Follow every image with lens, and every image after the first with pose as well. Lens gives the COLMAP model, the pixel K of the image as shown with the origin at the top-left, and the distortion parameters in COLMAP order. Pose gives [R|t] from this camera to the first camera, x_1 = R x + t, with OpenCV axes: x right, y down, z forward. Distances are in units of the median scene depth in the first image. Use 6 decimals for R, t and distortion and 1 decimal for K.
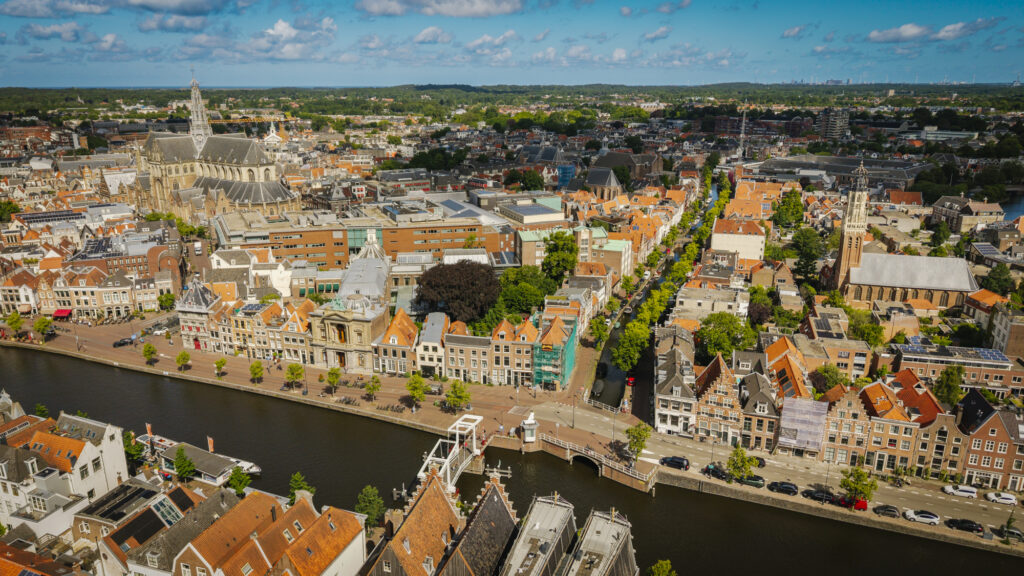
lens RADIAL K [[686.0, 0, 507.4], [0, 686.0, 288.1], [0, 0, 1]] dist [0.080312, -0.131010]
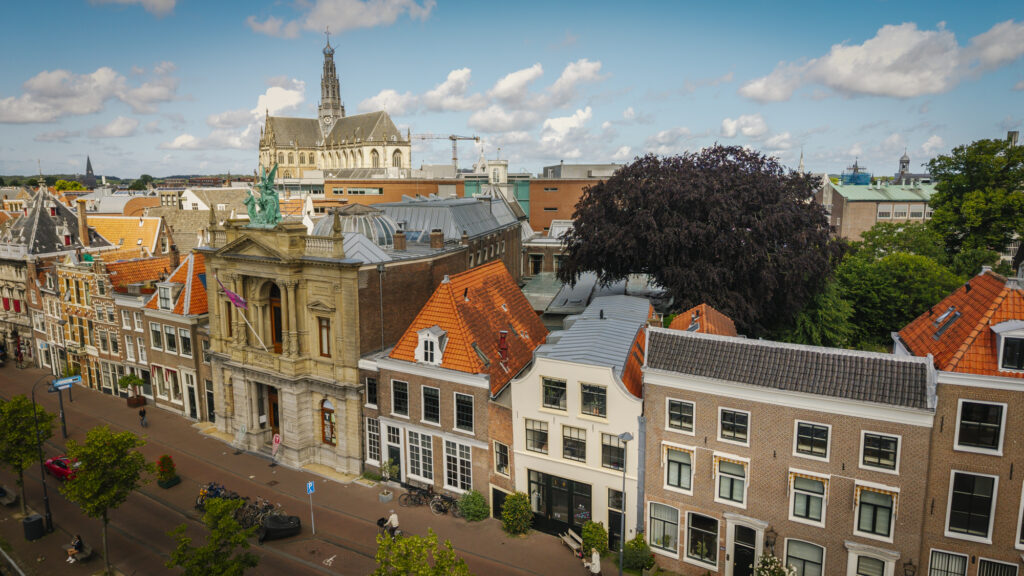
lens RADIAL K [[686.0, 0, 507.4], [0, 686.0, 288.1], [0, 0, 1]] dist [0.080312, -0.131010]
pose [[0.955757, 0.047034, -0.290373, -0.070878], [-0.087854, 0.987721, -0.129182, 0.083509], [0.280731, 0.148977, 0.948154, 0.777219]]
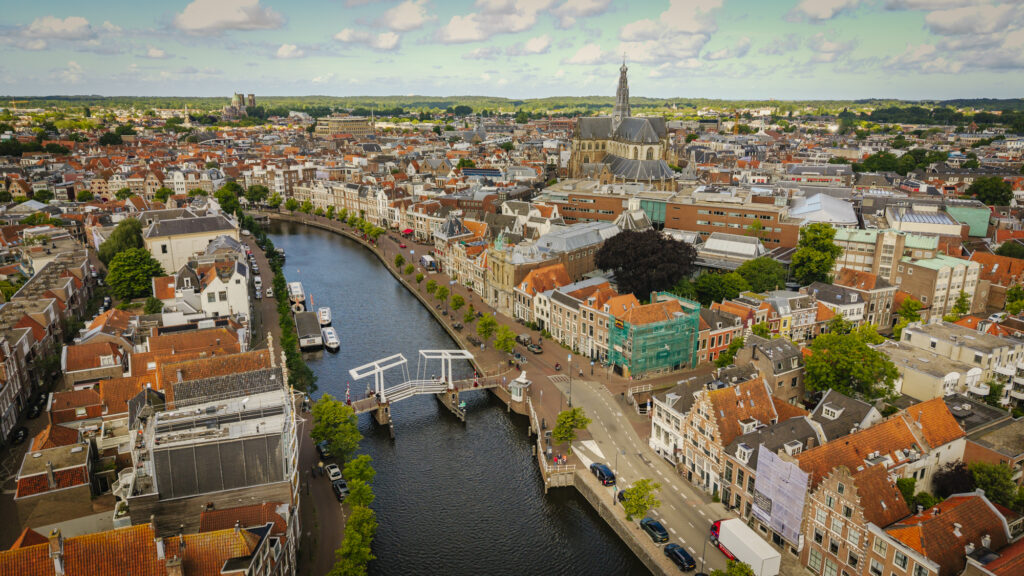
lens RADIAL K [[686.0, 0, 507.4], [0, 686.0, 288.1], [0, 0, 1]] dist [0.080312, -0.131010]
pose [[0.687642, 0.199161, -0.698200, 0.518831], [-0.212864, 0.974686, 0.068384, 0.013809], [0.694145, 0.101598, 0.712629, 0.268478]]
